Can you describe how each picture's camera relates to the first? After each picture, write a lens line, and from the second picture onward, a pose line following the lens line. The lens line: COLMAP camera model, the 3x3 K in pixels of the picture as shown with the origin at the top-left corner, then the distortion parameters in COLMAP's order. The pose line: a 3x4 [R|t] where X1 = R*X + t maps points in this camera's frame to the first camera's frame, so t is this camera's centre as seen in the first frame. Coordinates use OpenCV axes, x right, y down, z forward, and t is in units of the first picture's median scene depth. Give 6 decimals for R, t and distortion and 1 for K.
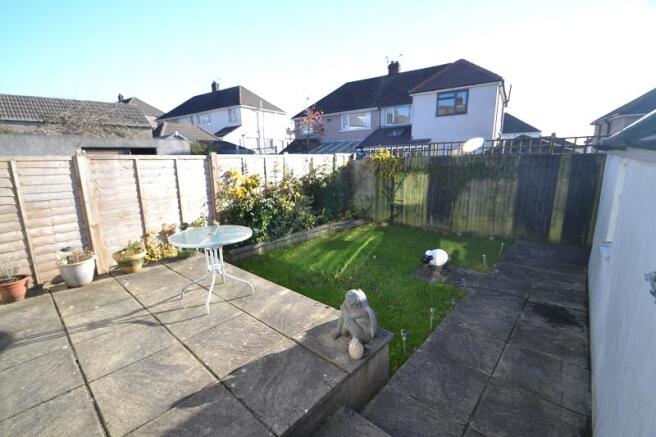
lens RADIAL K [[295.0, 0, 312.6], [0, 295.0, 224.8], [0, 0, 1]] dist [0.002116, -0.000208]
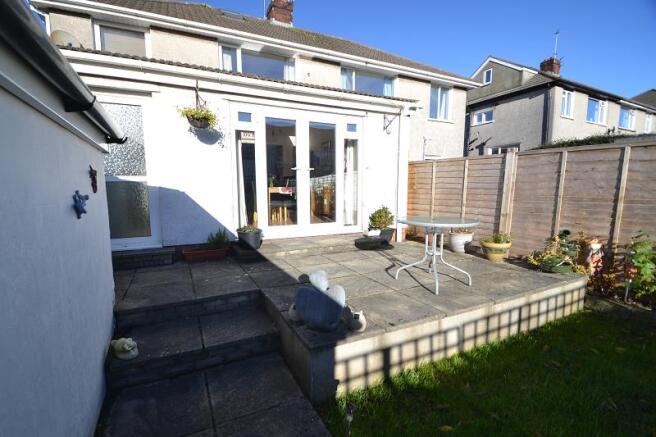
lens RADIAL K [[295.0, 0, 312.6], [0, 295.0, 224.8], [0, 0, 1]] dist [0.002116, -0.000208]
pose [[-0.361964, 0.146034, -0.920683, 0.892170], [-0.185032, 0.956746, 0.224499, -0.120664], [0.913644, 0.251617, -0.319286, 1.090650]]
